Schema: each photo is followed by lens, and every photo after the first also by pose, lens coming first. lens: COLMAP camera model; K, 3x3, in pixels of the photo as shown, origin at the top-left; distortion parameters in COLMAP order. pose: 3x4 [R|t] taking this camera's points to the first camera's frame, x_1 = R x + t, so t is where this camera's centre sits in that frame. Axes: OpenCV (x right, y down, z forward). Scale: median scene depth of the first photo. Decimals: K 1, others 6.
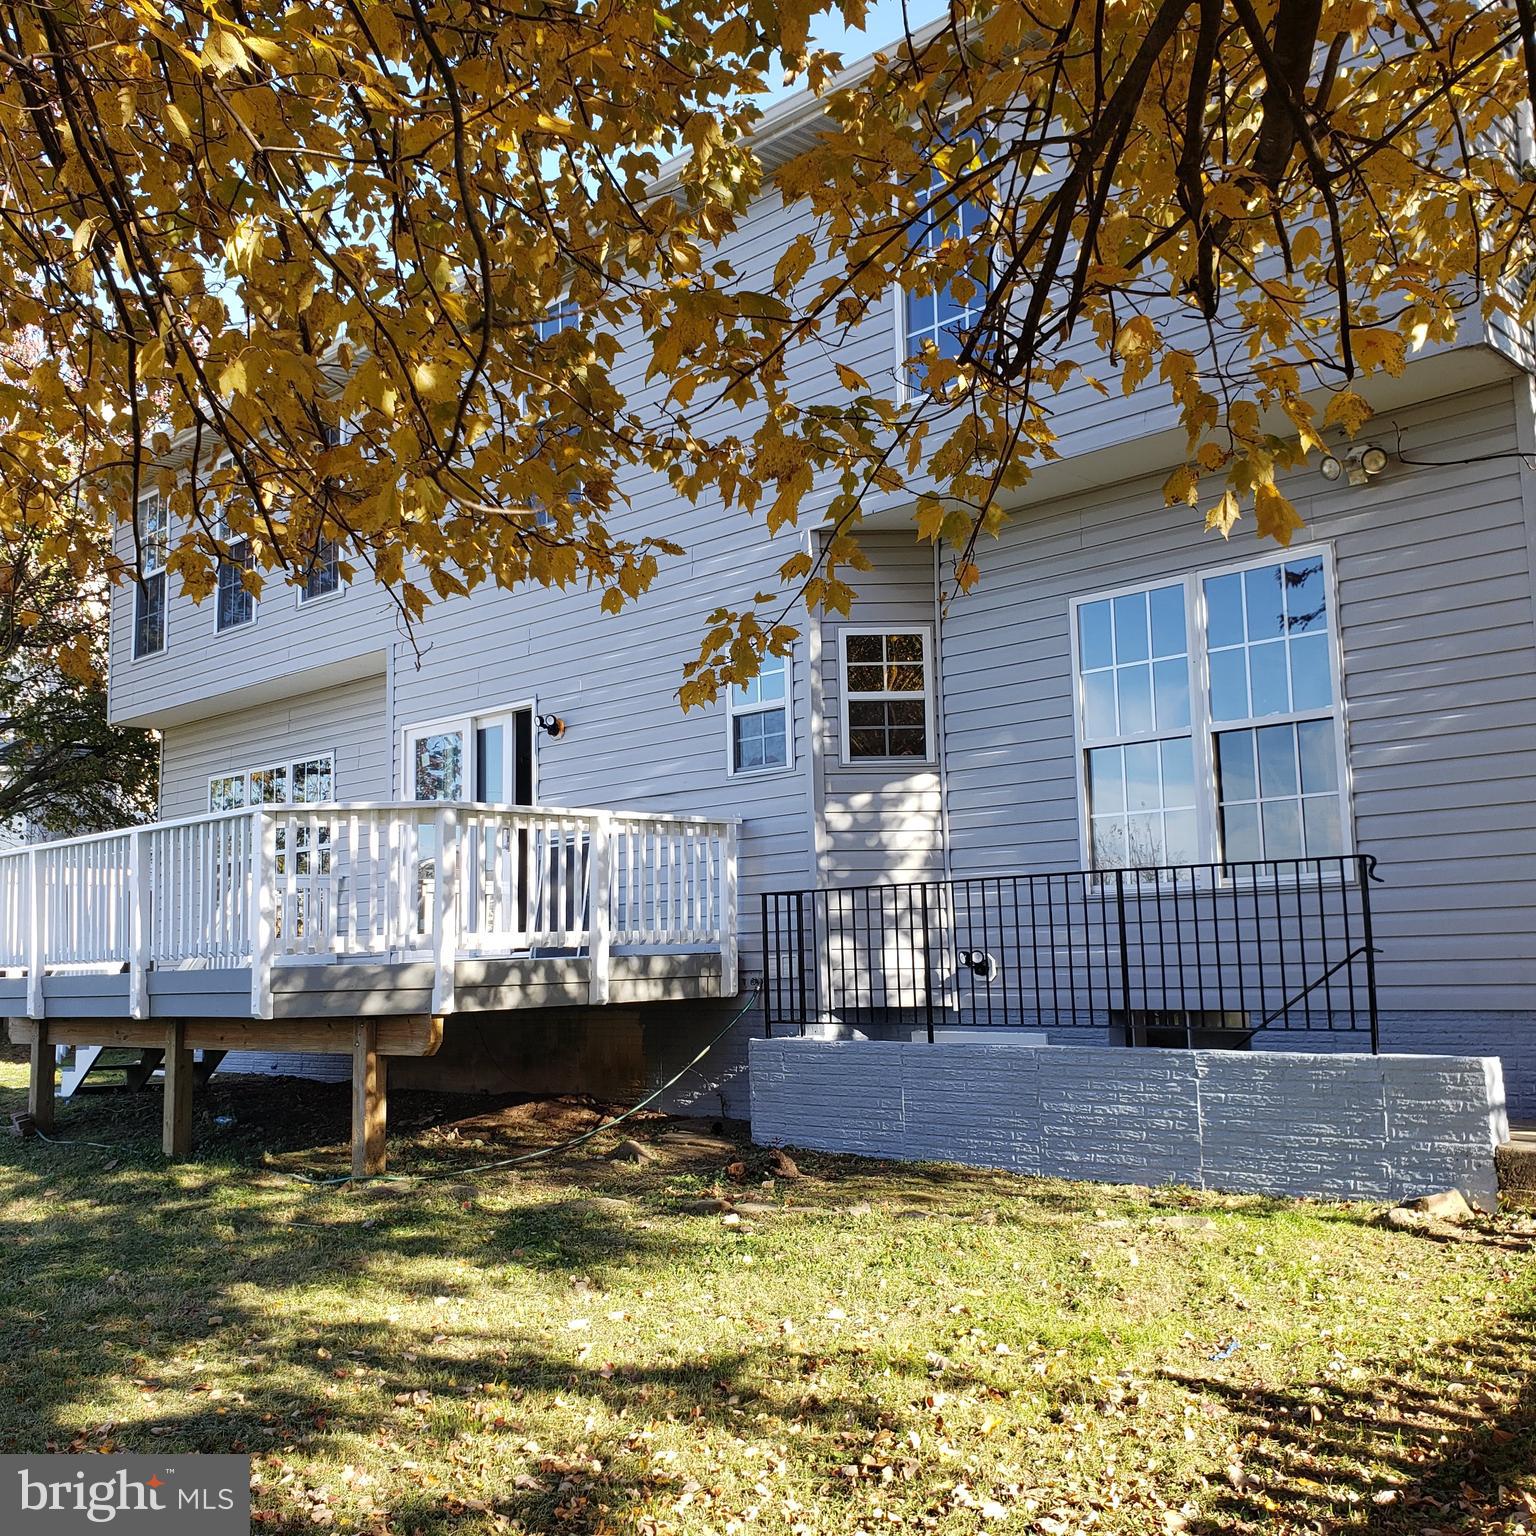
lens RADIAL K [[1602.0, 0, 745.6], [0, 1602.0, 770.4], [0, 0, 1]] dist [0.229015, -0.716071]
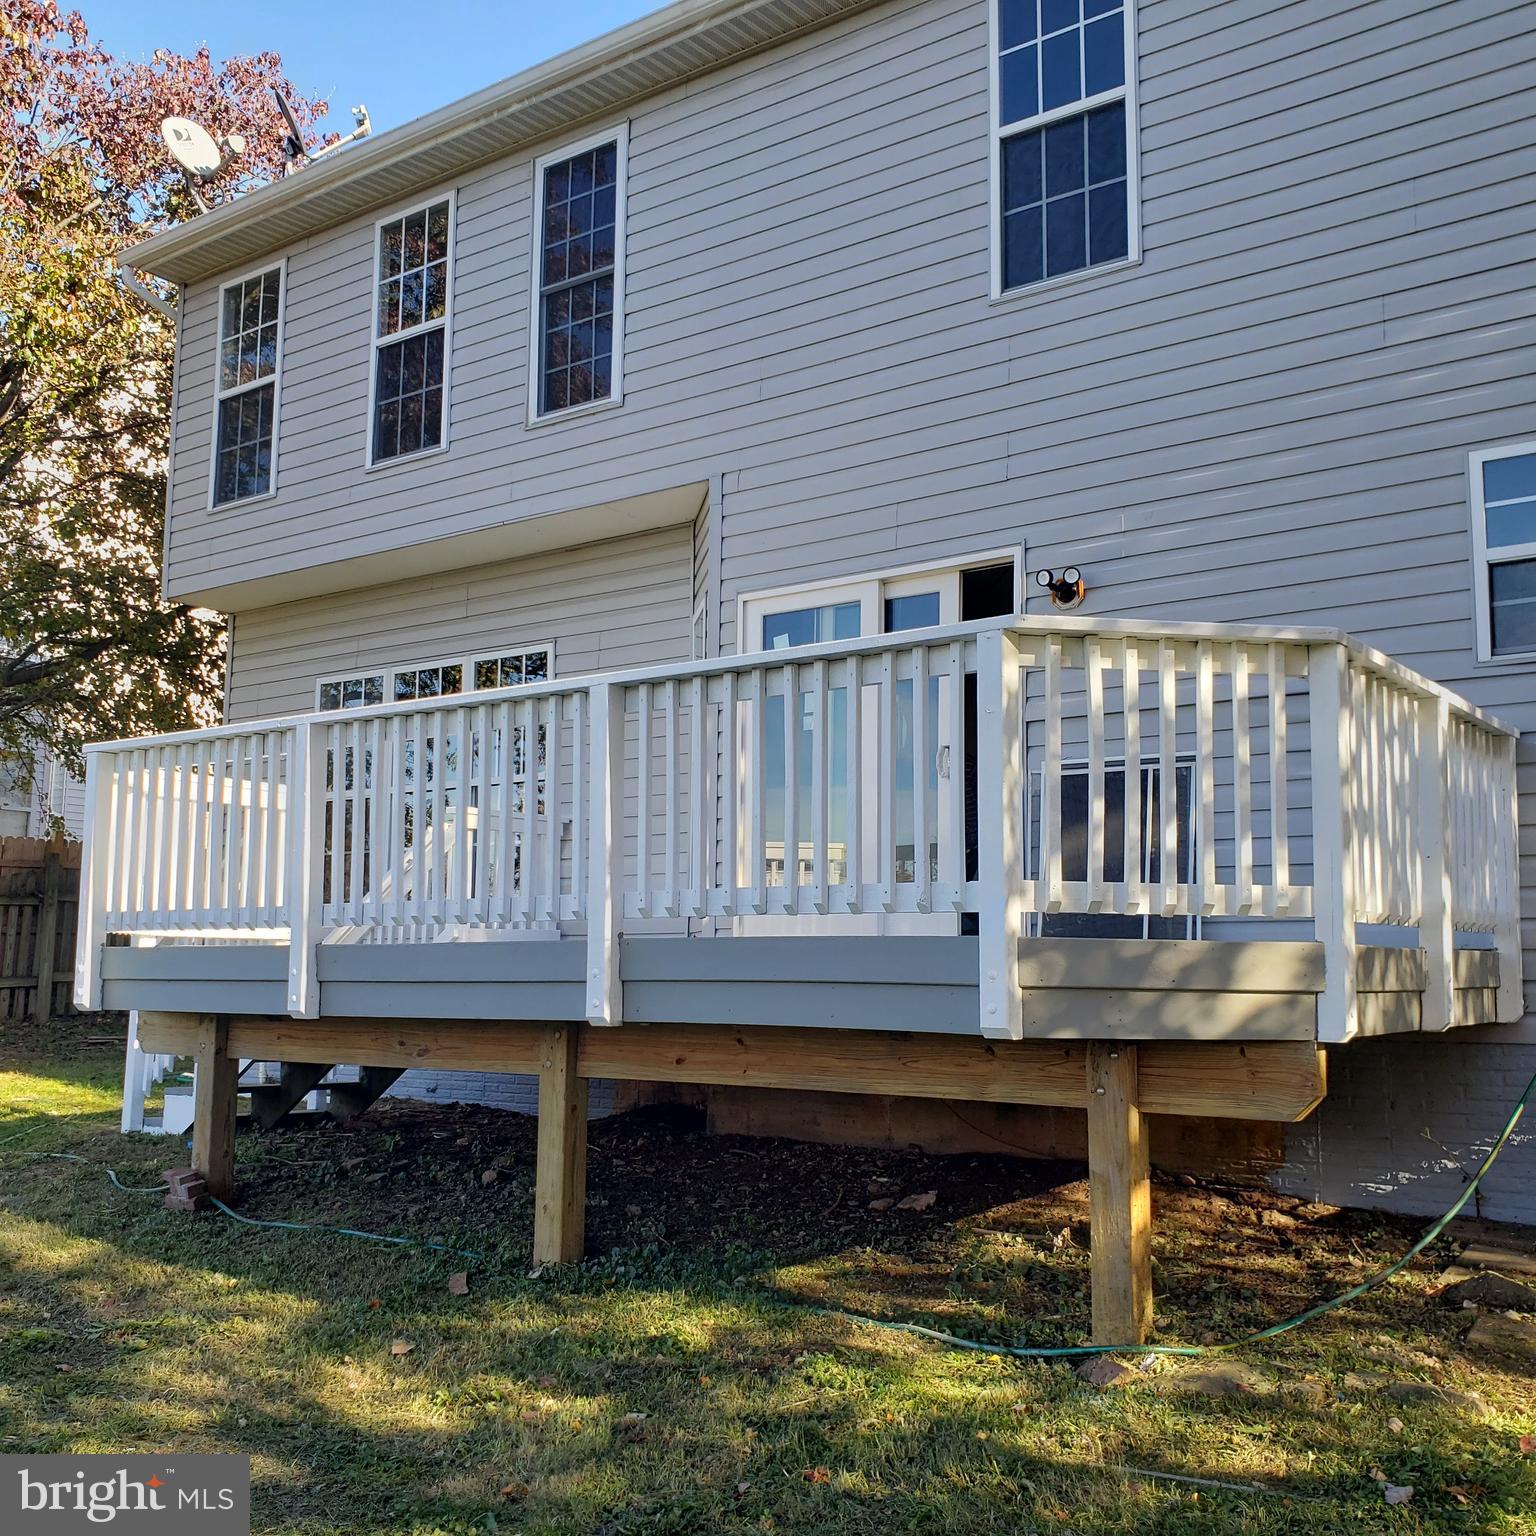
lens RADIAL K [[1612.3, 0, 768.0], [0, 1612.3, 768.0], [0, 0, 1]] dist [0.126700, -0.302044]
pose [[0.989660, 0.048407, 0.135022, -0.322697], [-0.047724, 0.998826, -0.008288, 0.056101], [-0.135264, 0.001759, 0.990808, 0.376266]]
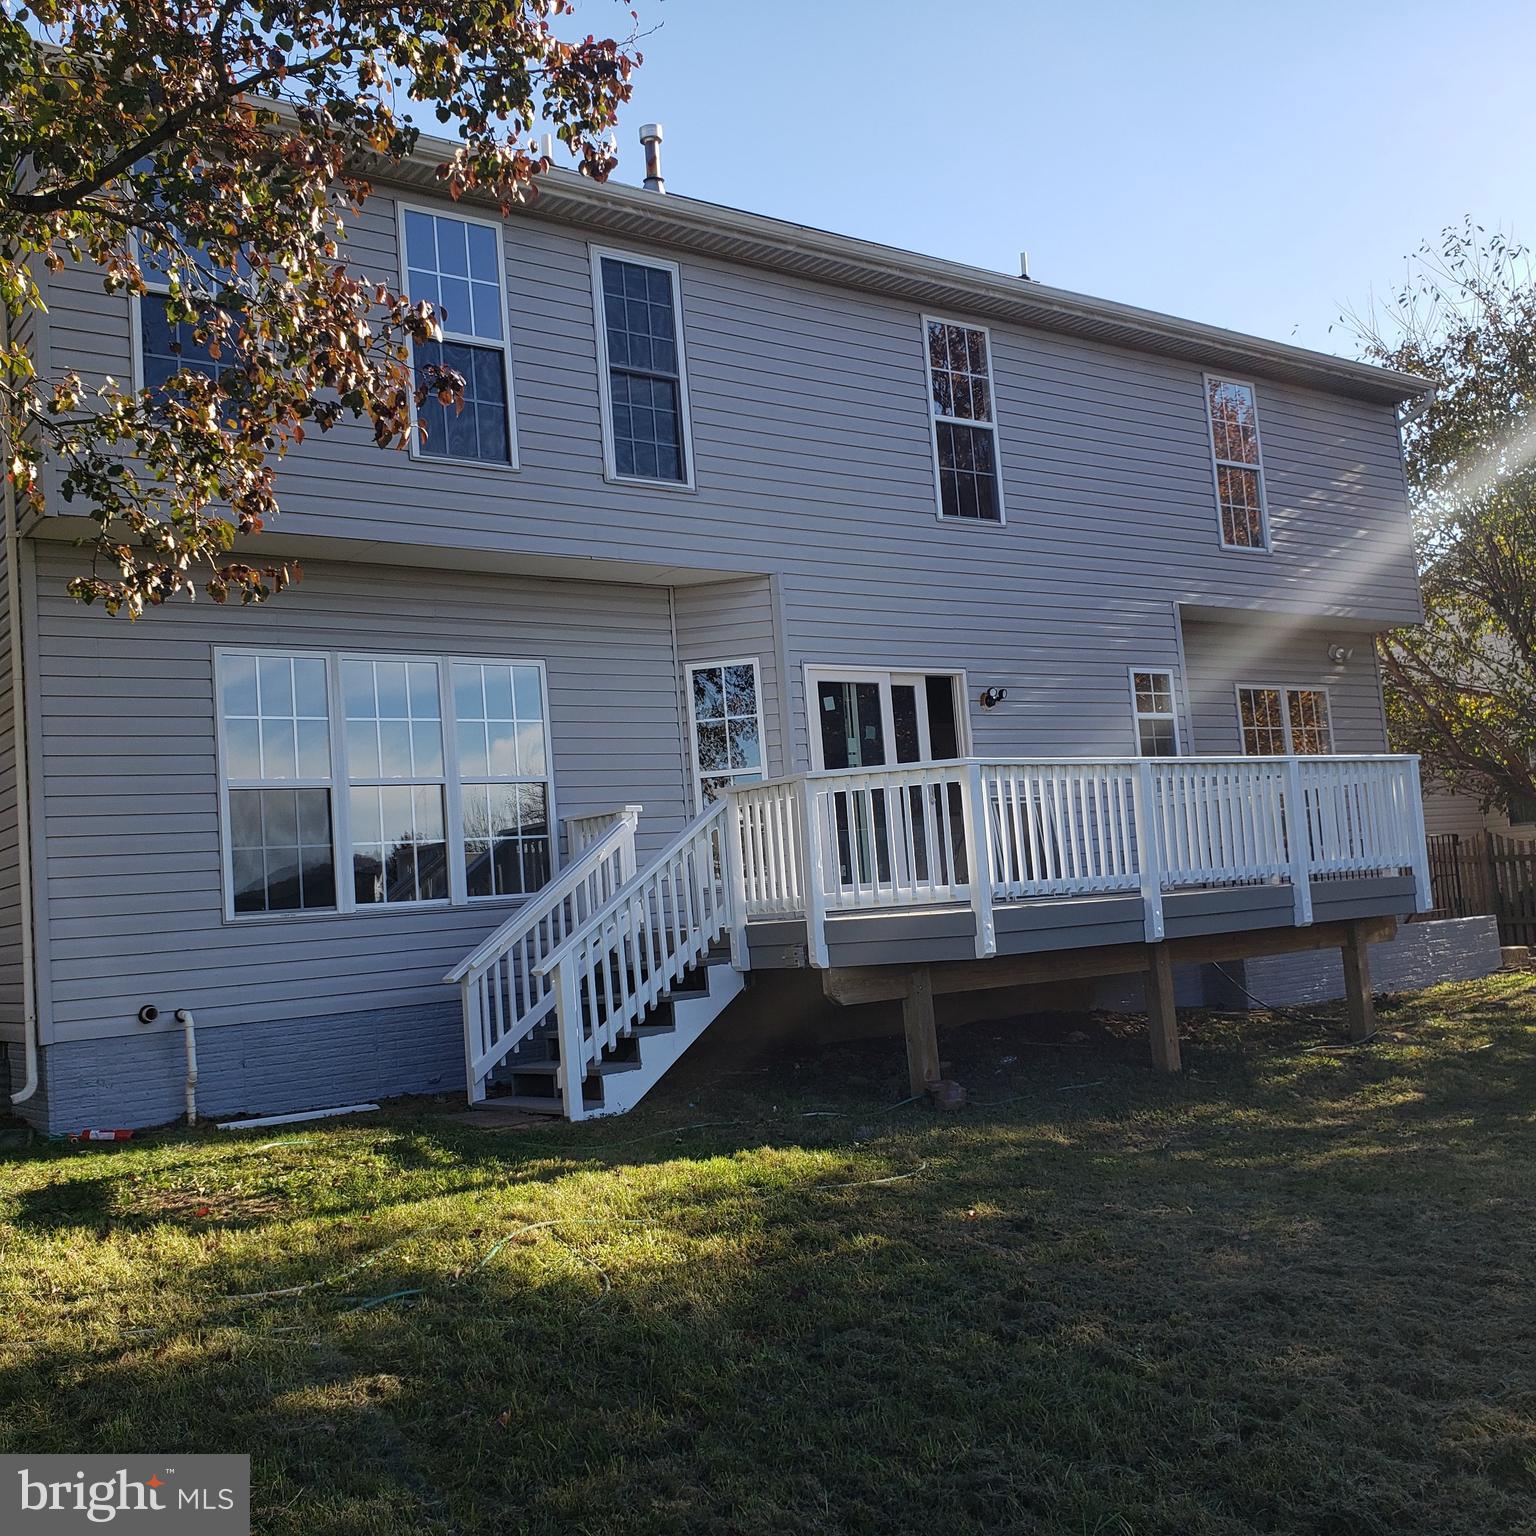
lens RADIAL K [[1602.0, 0, 745.6], [0, 1602.0, 770.4], [0, 0, 1]] dist [0.229015, -0.716071]
pose [[0.166161, 0.104931, 0.980500, -1.266961], [-0.044365, 0.994111, -0.098869, 0.144459], [-0.985100, -0.027071, 0.169838, 0.981397]]
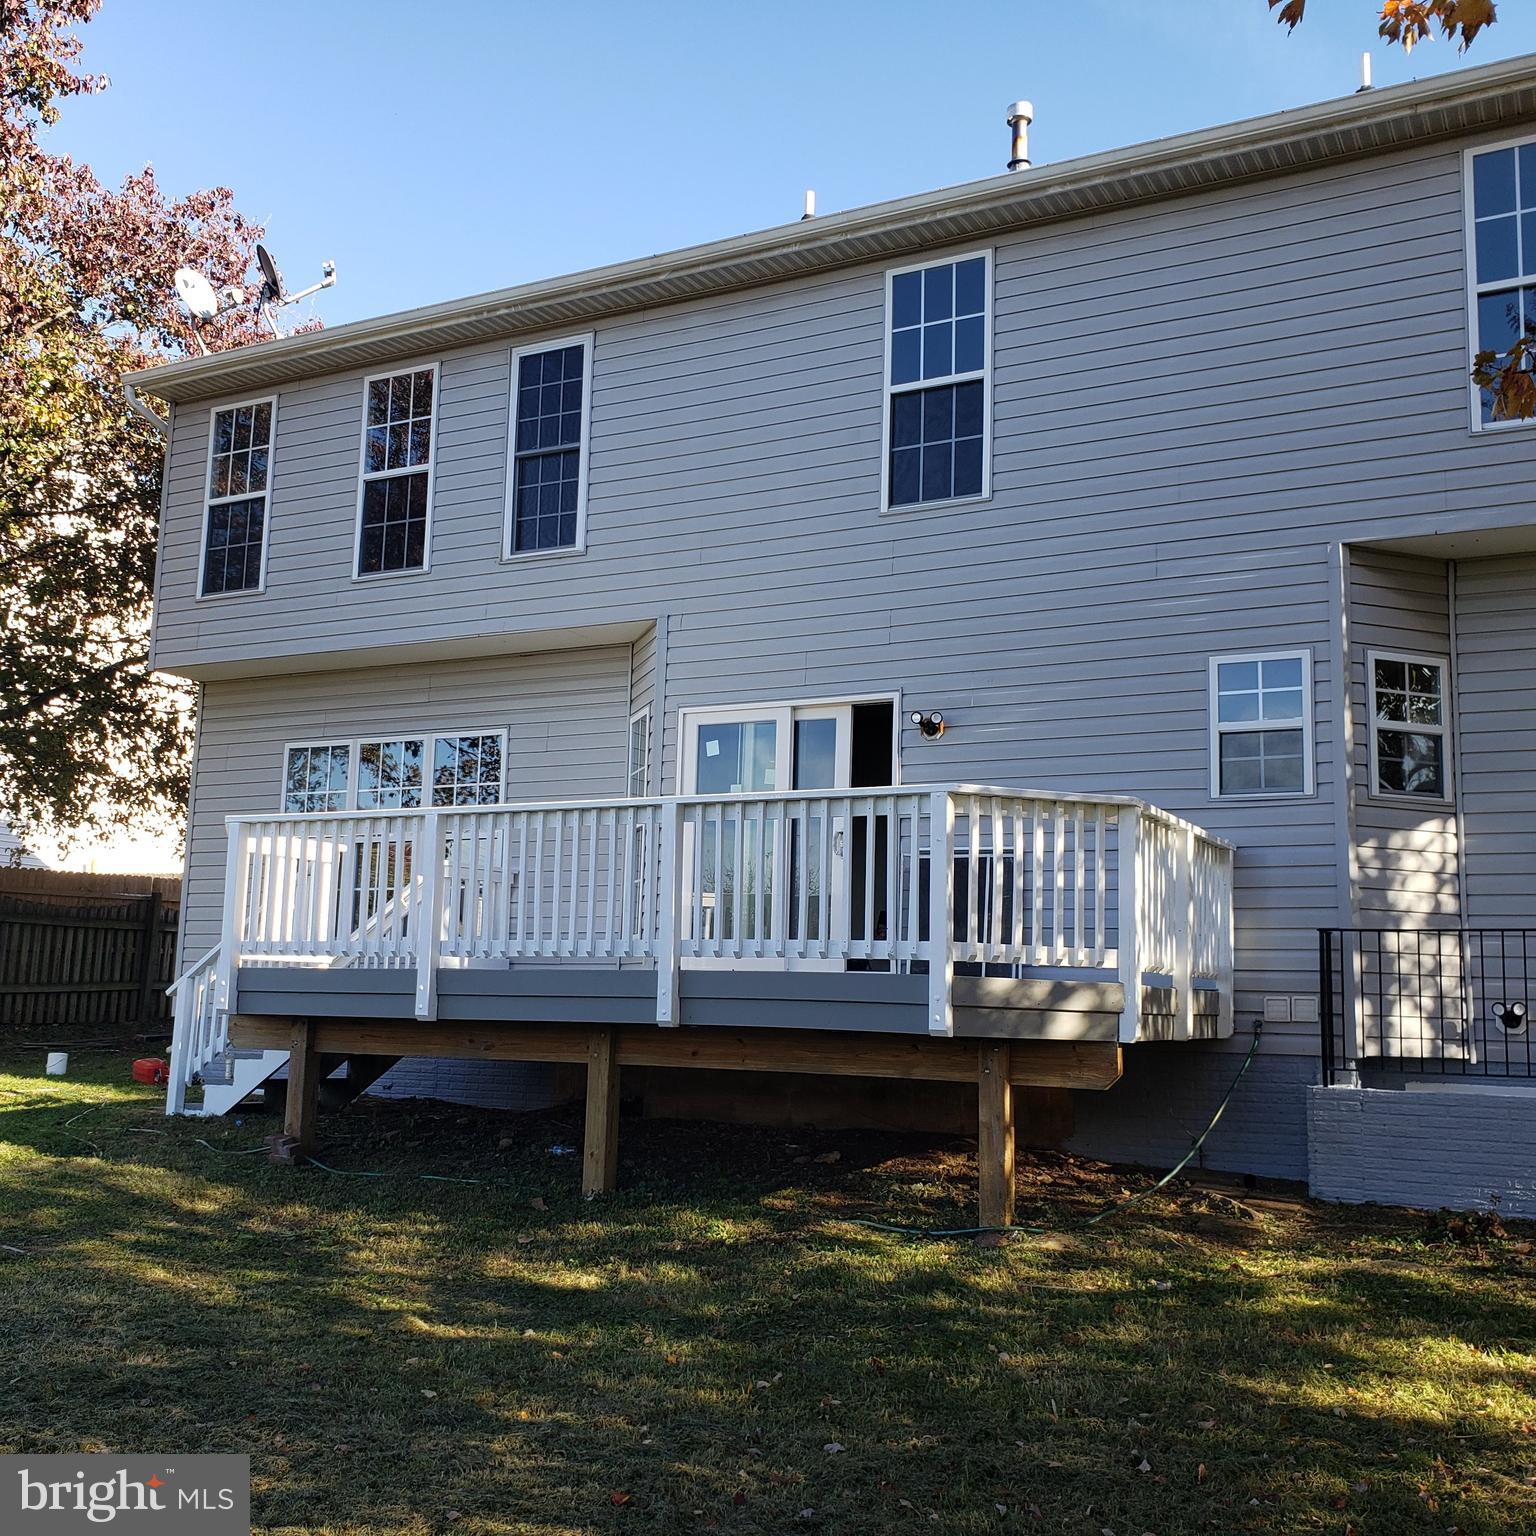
lens RADIAL K [[1602.0, 0, 745.6], [0, 1602.0, 770.4], [0, 0, 1]] dist [0.229015, -0.716071]
pose [[0.958020, 0.090189, 0.272147, -0.465281], [-0.084057, 0.995876, -0.034131, 0.037973], [-0.274103, 0.009822, 0.961650, 0.160761]]
